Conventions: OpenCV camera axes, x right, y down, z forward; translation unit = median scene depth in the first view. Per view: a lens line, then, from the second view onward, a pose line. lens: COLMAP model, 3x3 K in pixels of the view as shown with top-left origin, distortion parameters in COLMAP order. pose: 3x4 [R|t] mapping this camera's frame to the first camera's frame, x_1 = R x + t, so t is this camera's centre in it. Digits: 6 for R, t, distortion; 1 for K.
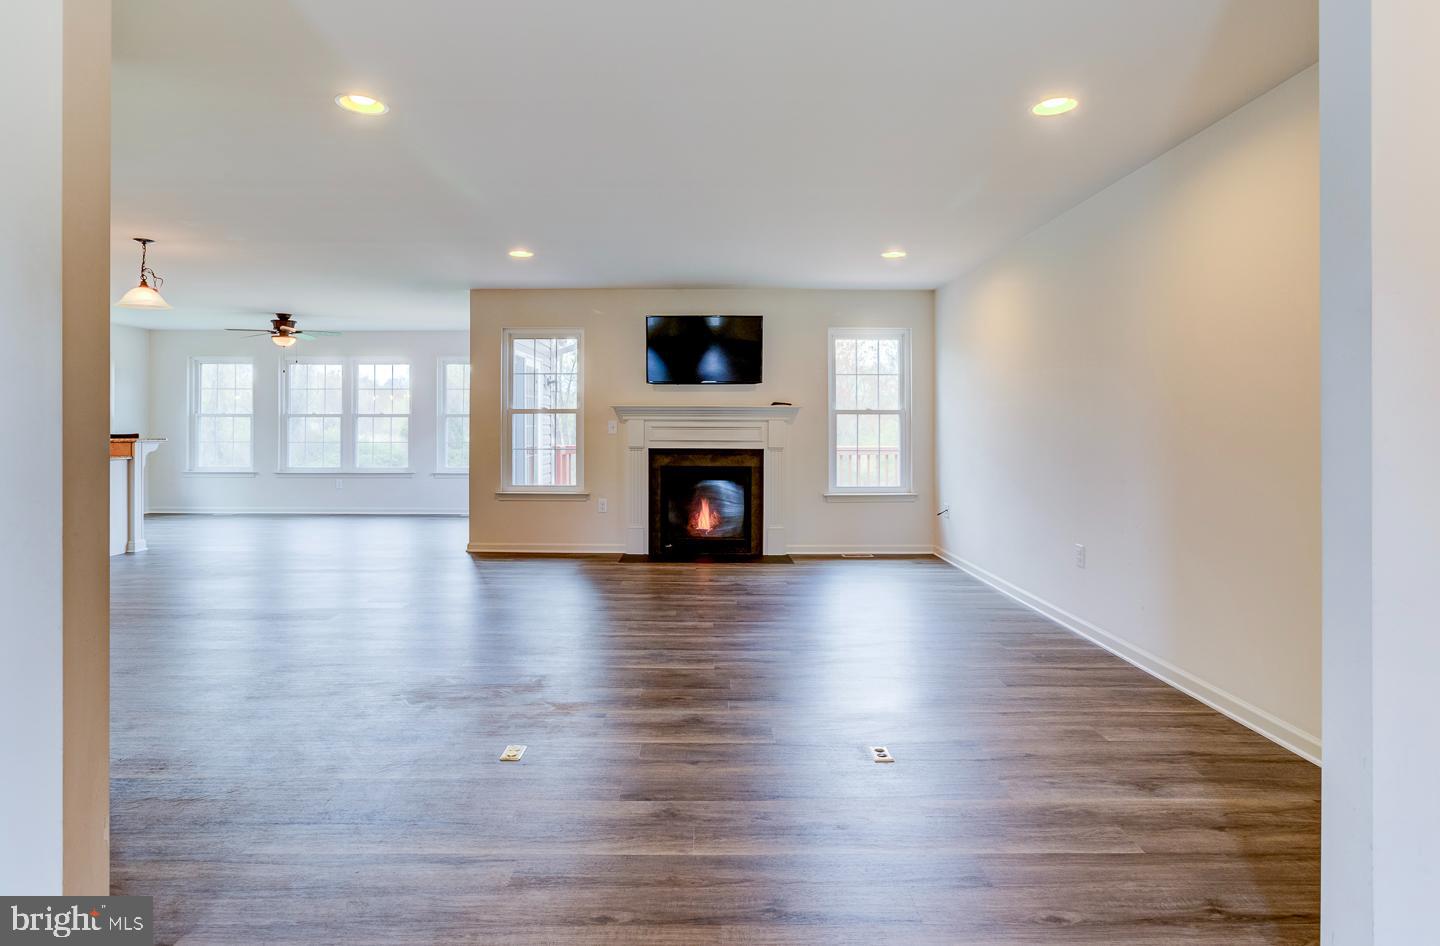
lens RADIAL K [[766.9, 0, 686.1], [0, 766.9, 424.8], [0, 0, 1]] dist [-0.003202, 0.000337]
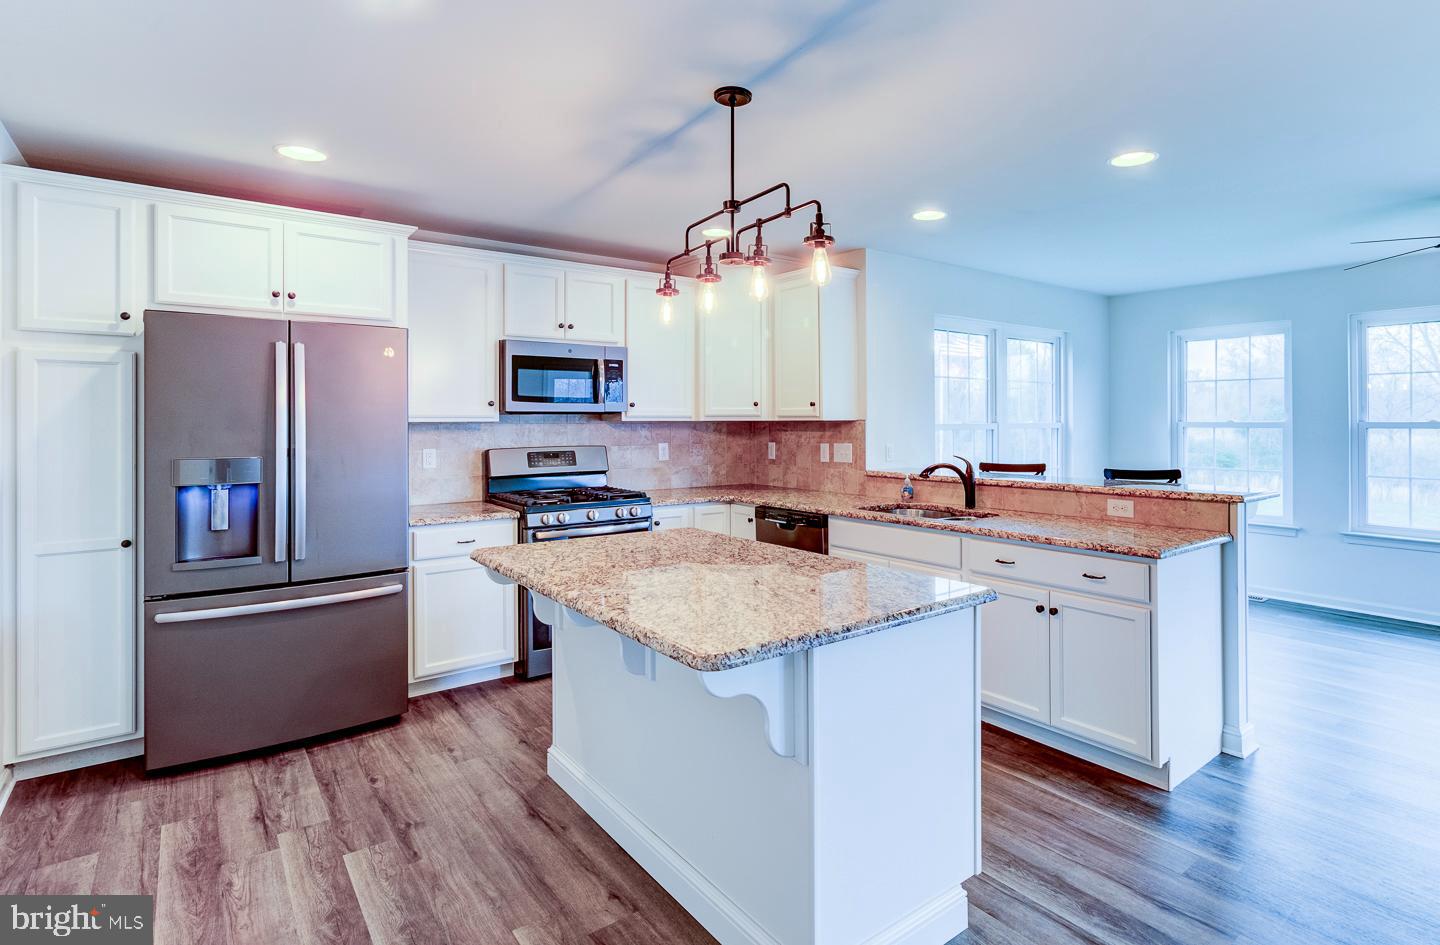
lens RADIAL K [[735.9, 0, 778.0], [0, 735.9, 416.9], [0, 0, 1]] dist [-0.008718, 0.001587]
pose [[0.642368, -0.009396, -0.766339, -0.571230], [0.006472, 0.999956, -0.006835, -0.024451], [0.766369, -0.000570, 0.642400, 0.540342]]
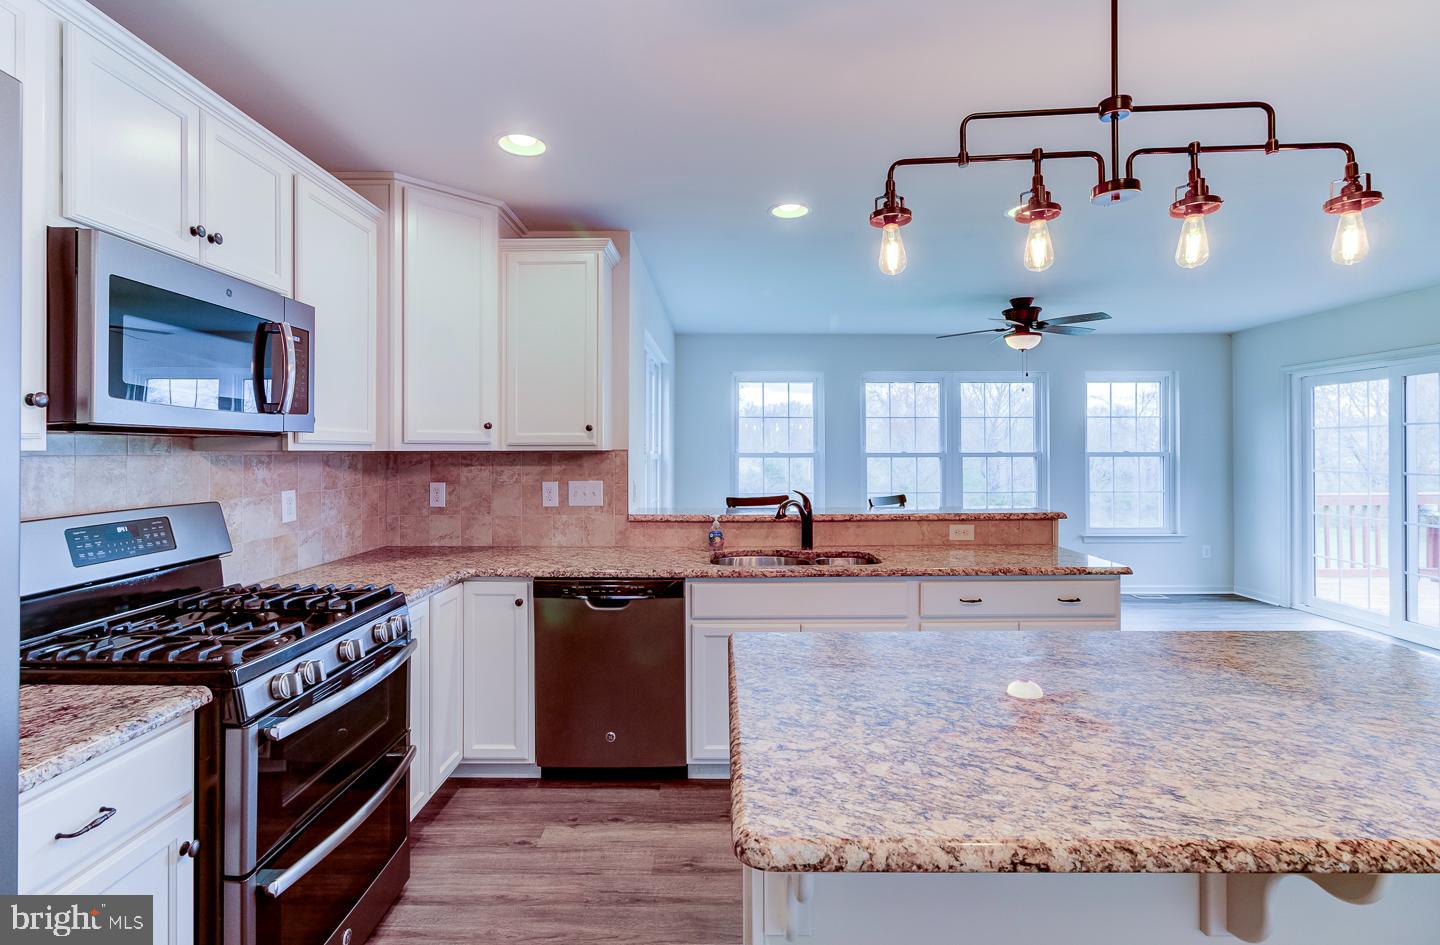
lens RADIAL K [[673.3, 0, 715.6], [0, 673.3, 447.7], [0, 0, 1]] dist [-0.002297, 0.000518]
pose [[0.999912, -0.004672, 0.012439, -0.965121], [0.004710, 0.999984, -0.003041, -0.025645], [-0.012424, 0.003099, 0.999918, 0.548658]]
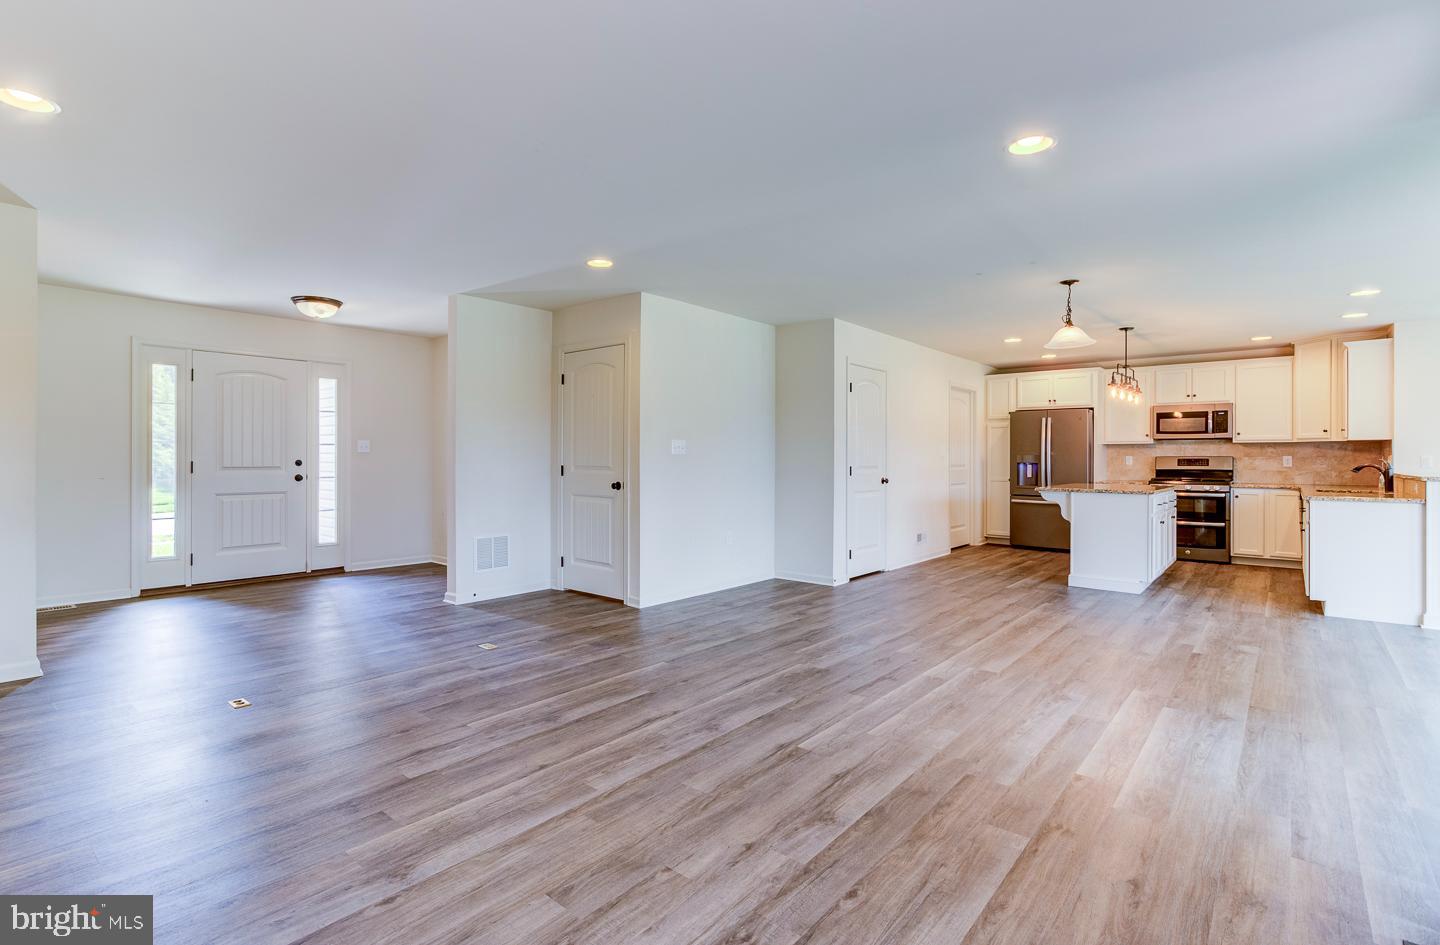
lens RADIAL K [[683.8, 0, 691.7], [0, 683.8, 457.6], [0, 0, 1]] dist [0.004575, 0.000050]
pose [[-0.642253, -0.003682, -0.766484, 0.250184], [-0.002044, 0.999993, -0.003091, 0.003240], [0.766490, -0.000419, -0.642256, 0.889401]]
